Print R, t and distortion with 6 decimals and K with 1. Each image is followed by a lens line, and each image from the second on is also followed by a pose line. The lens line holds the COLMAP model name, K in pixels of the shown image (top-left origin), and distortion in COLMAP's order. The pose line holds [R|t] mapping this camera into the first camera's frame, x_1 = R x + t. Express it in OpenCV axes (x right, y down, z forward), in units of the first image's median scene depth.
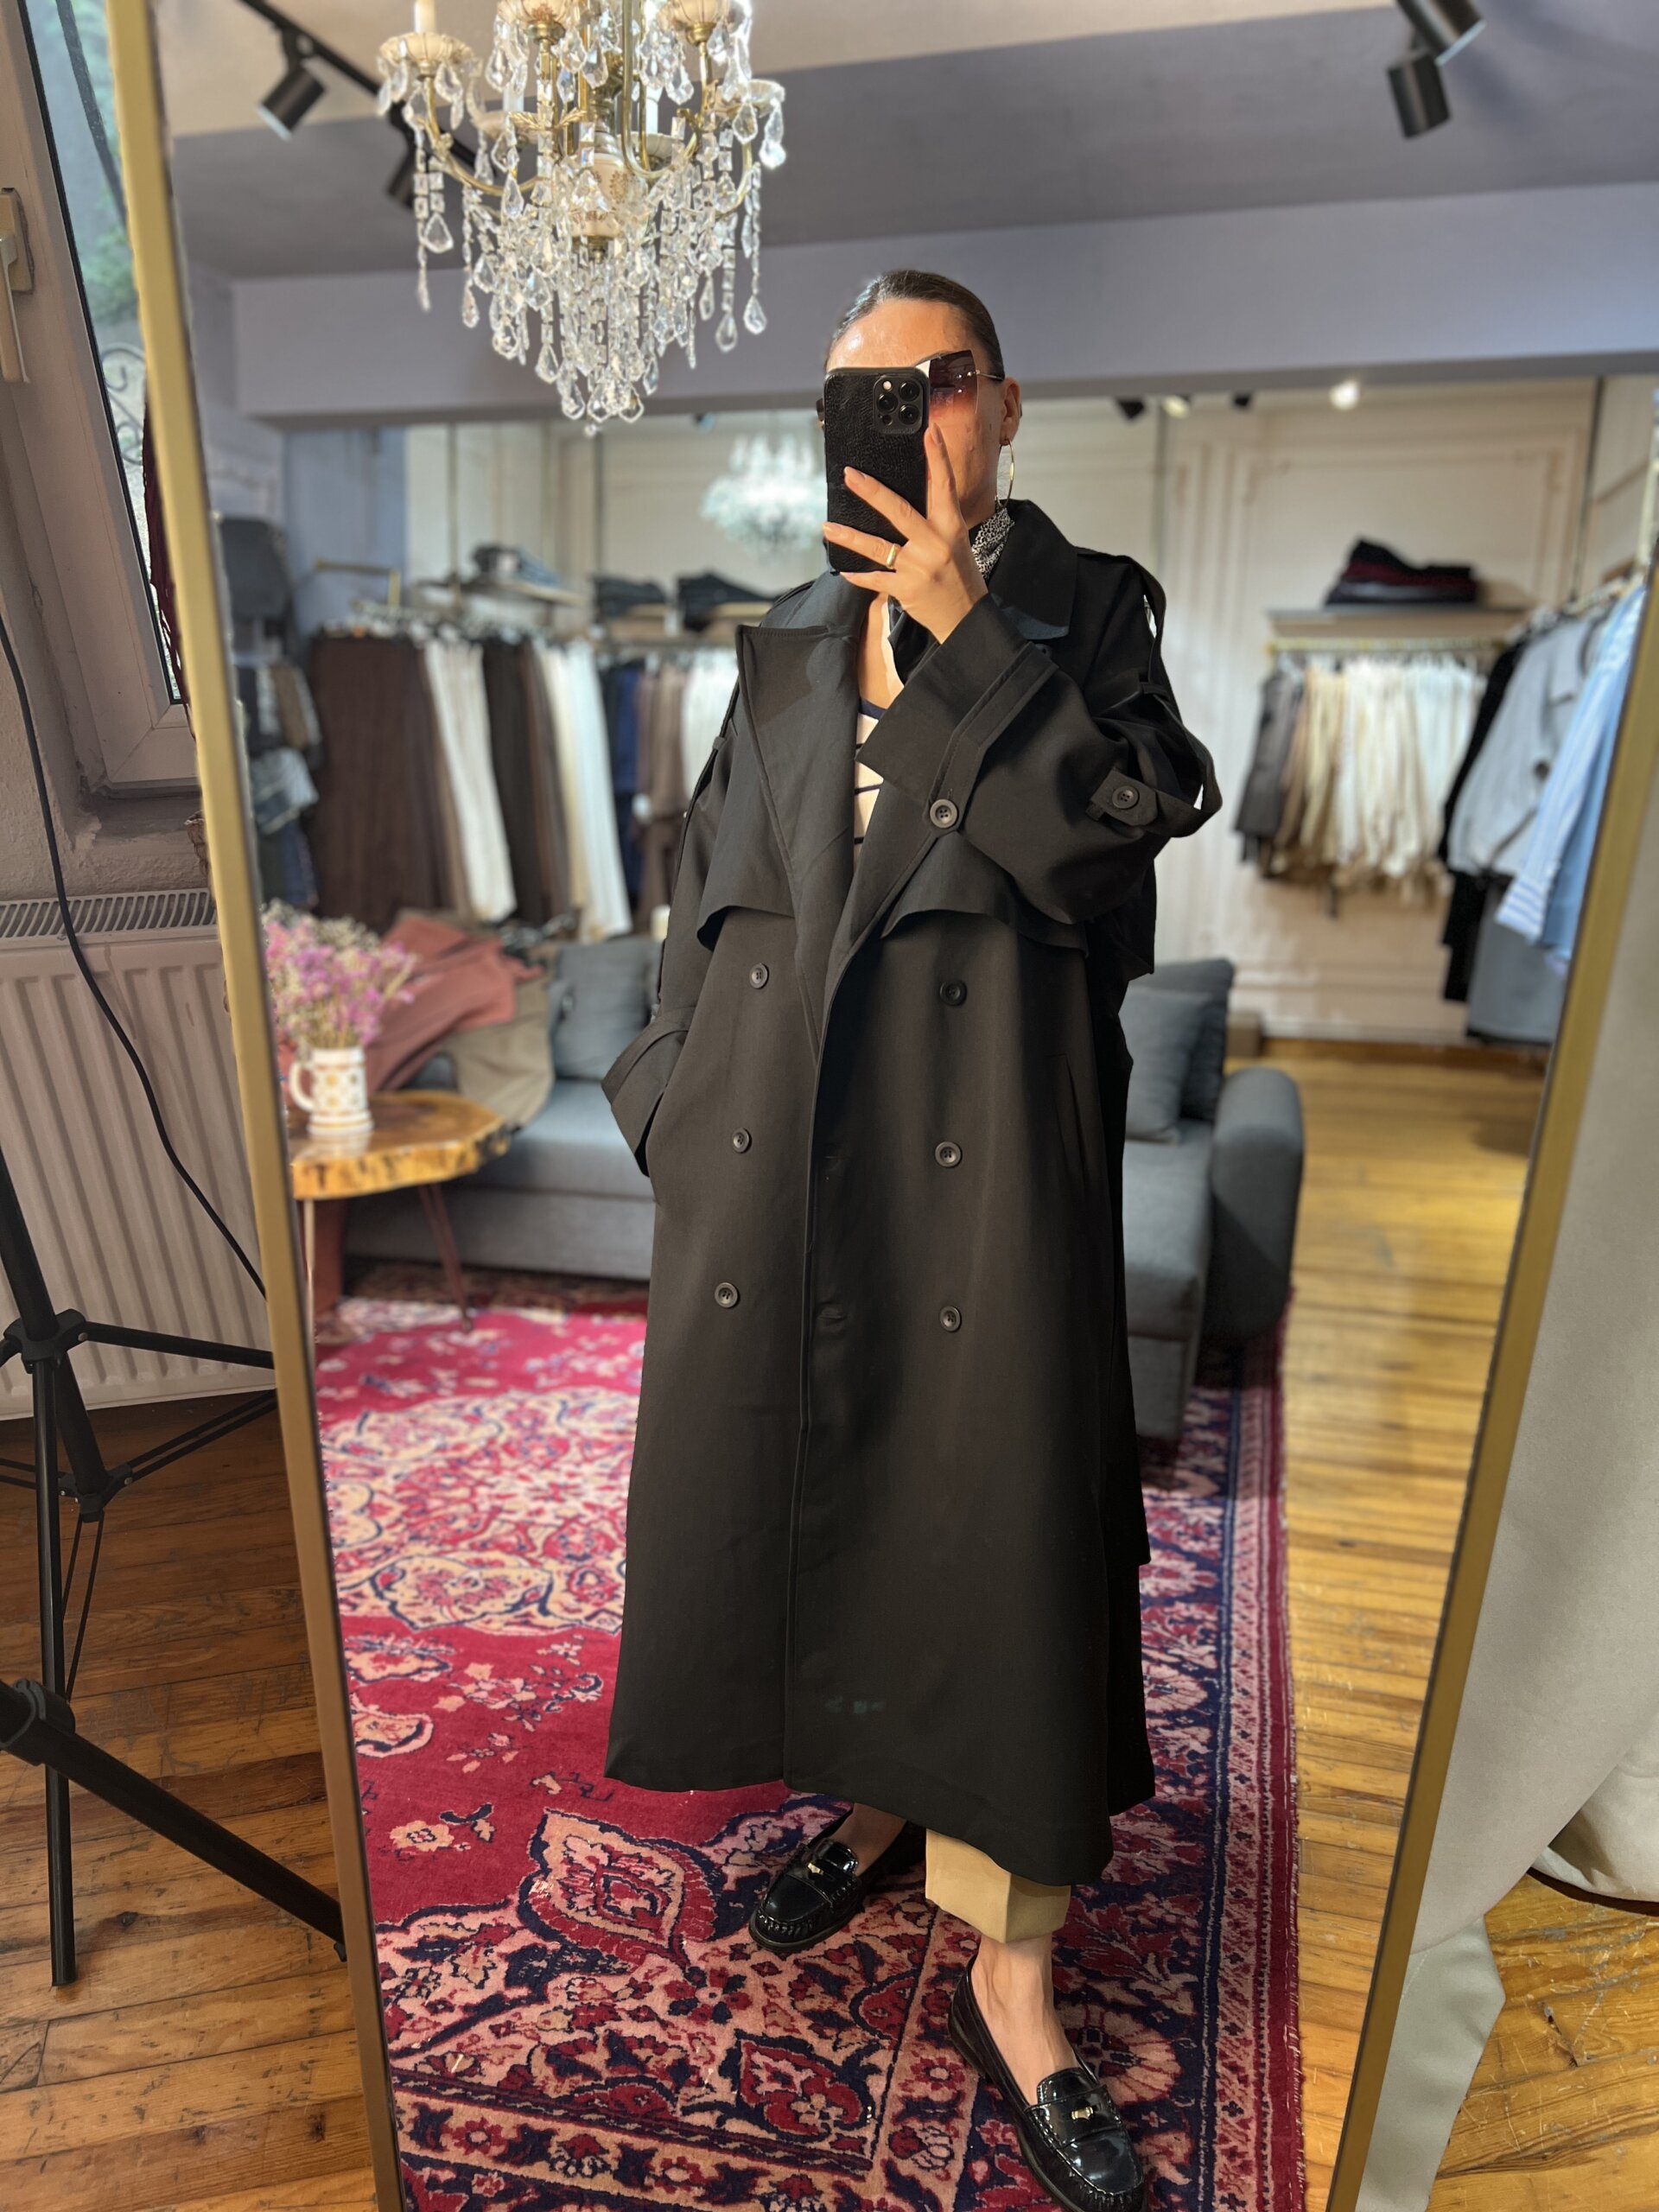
lens RADIAL K [[1656.8, 0, 833.5], [0, 1656.8, 1087.6], [0, 0, 1]] dist [0.044270, -0.042545]
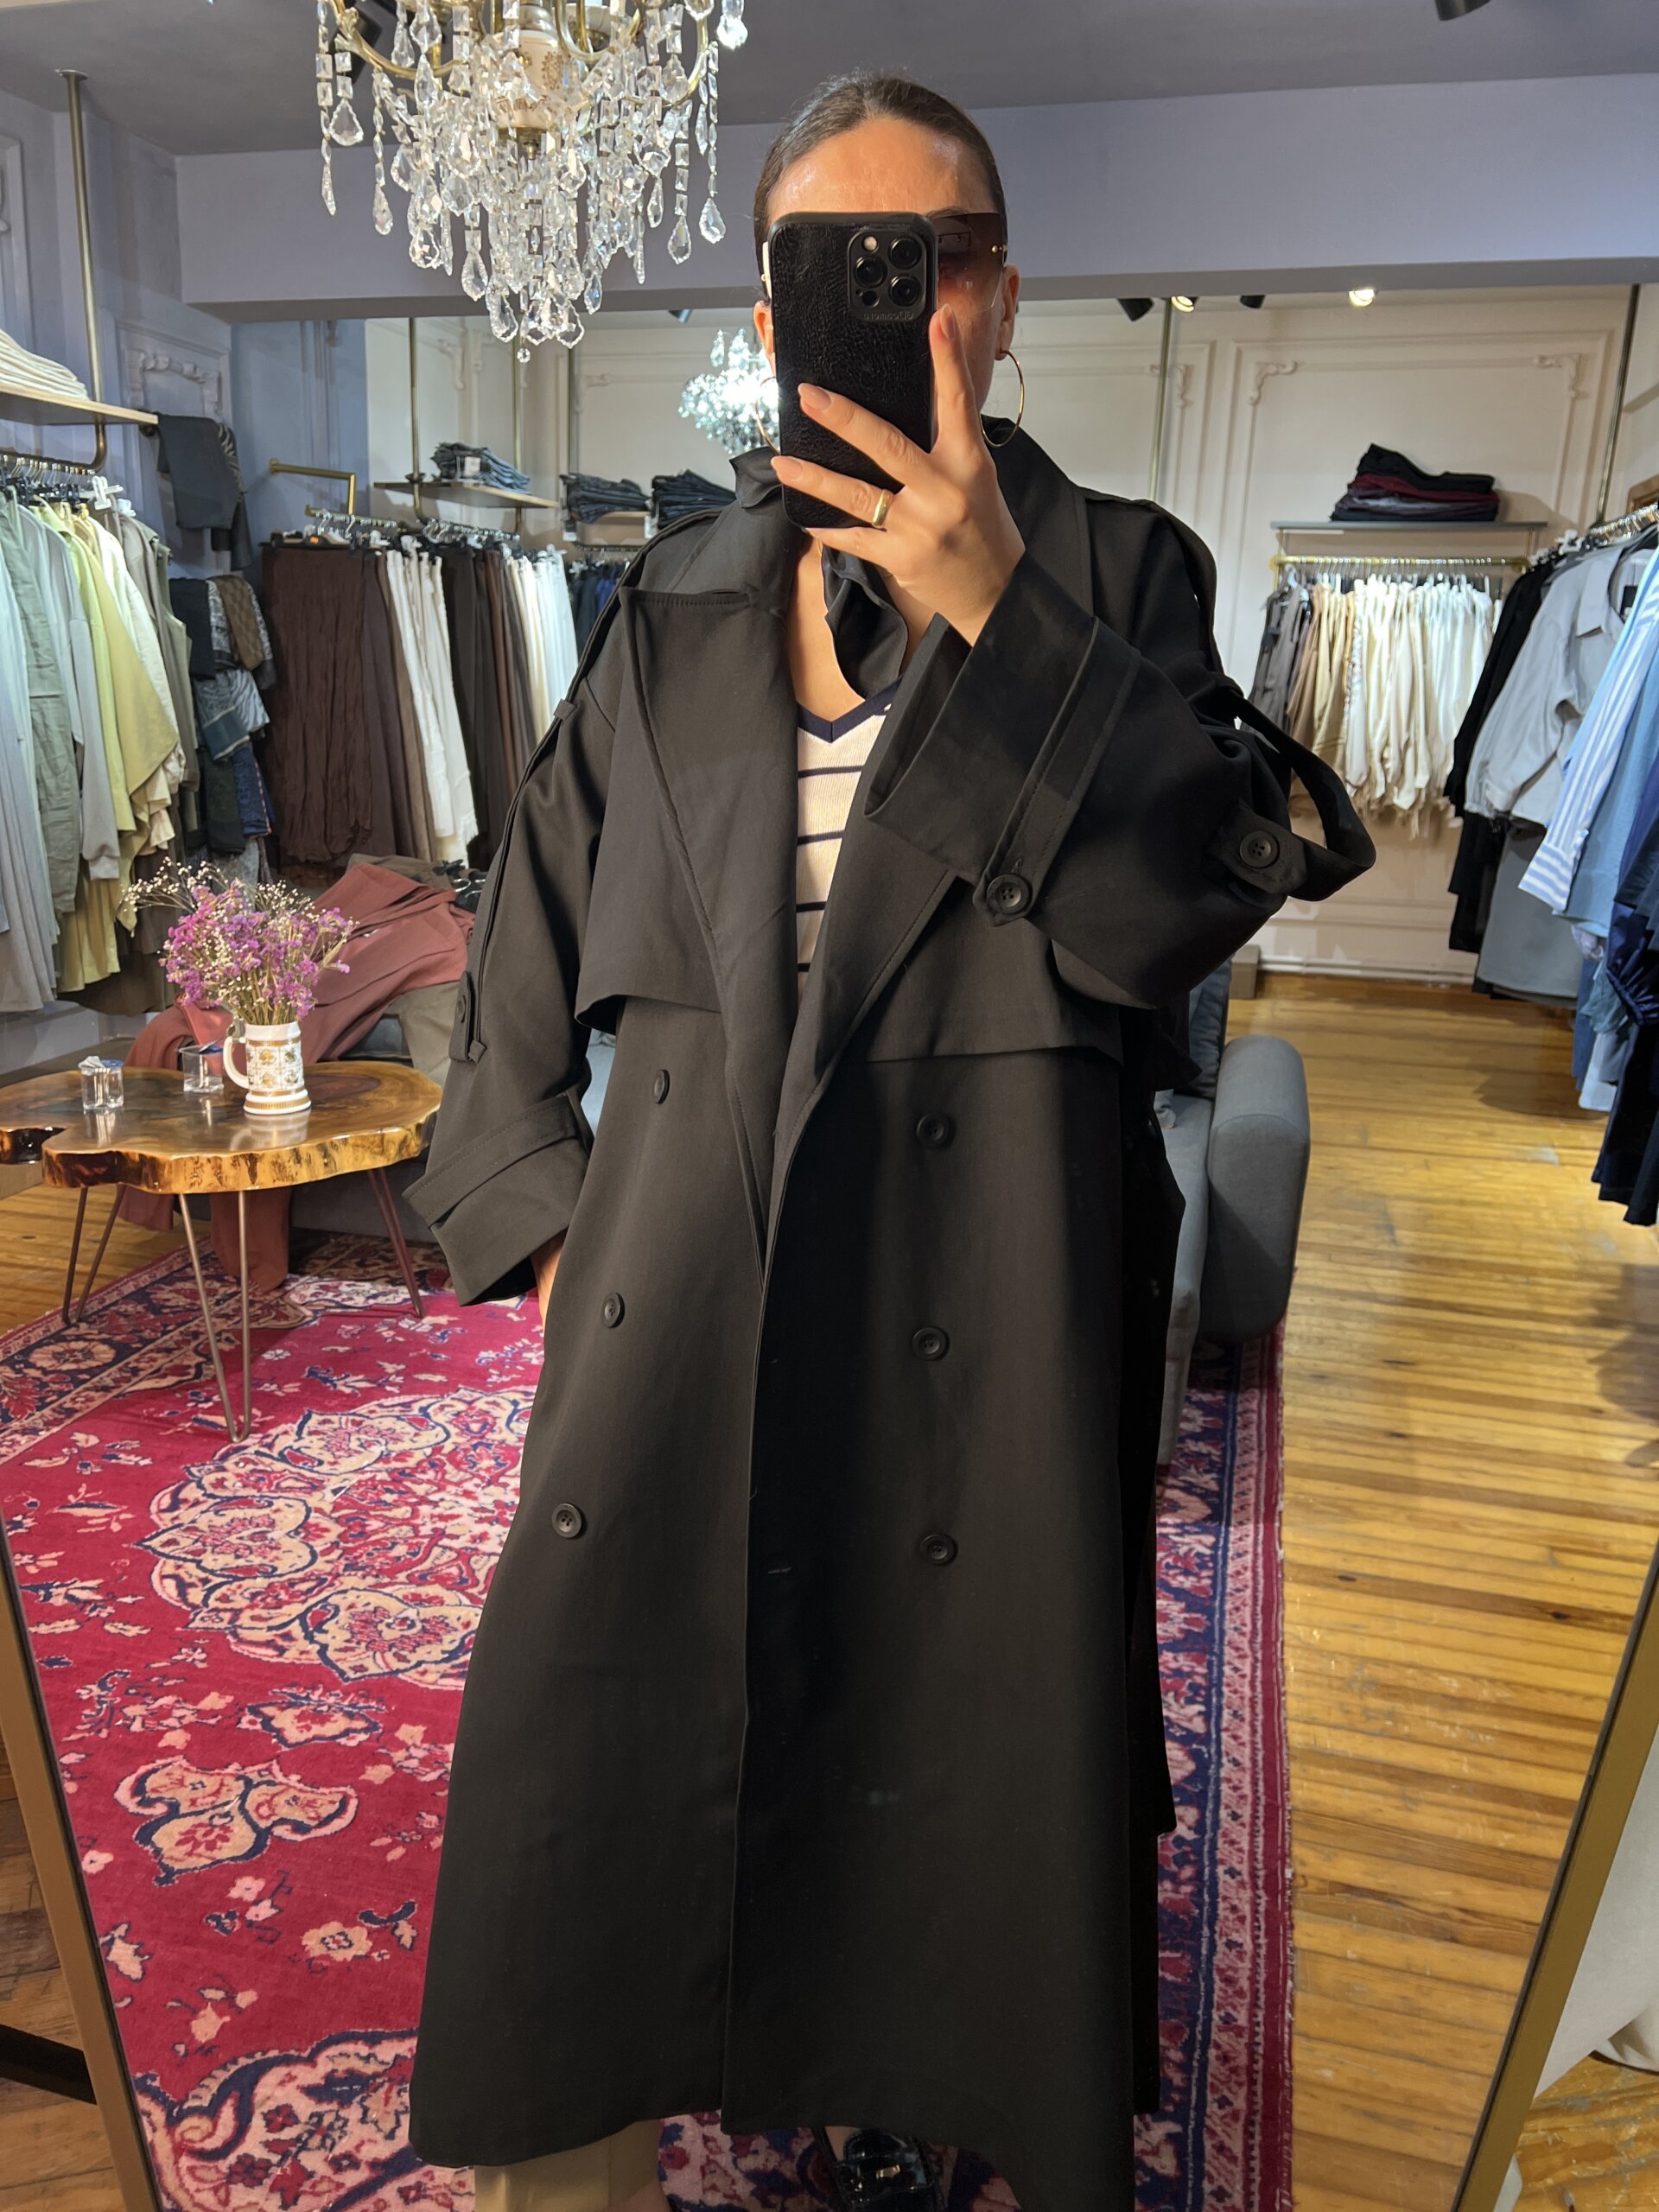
lens RADIAL K [[1656.8, 0, 845.2], [0, 1656.8, 1090.8], [0, 0, 1]] dist [0.044270, -0.042545]
pose [[0.999943, 0.002559, 0.010366, 0.019012], [-0.003195, 0.998081, 0.061841, -0.066532], [-0.010187, -0.061870, 0.998032, 0.100207]]
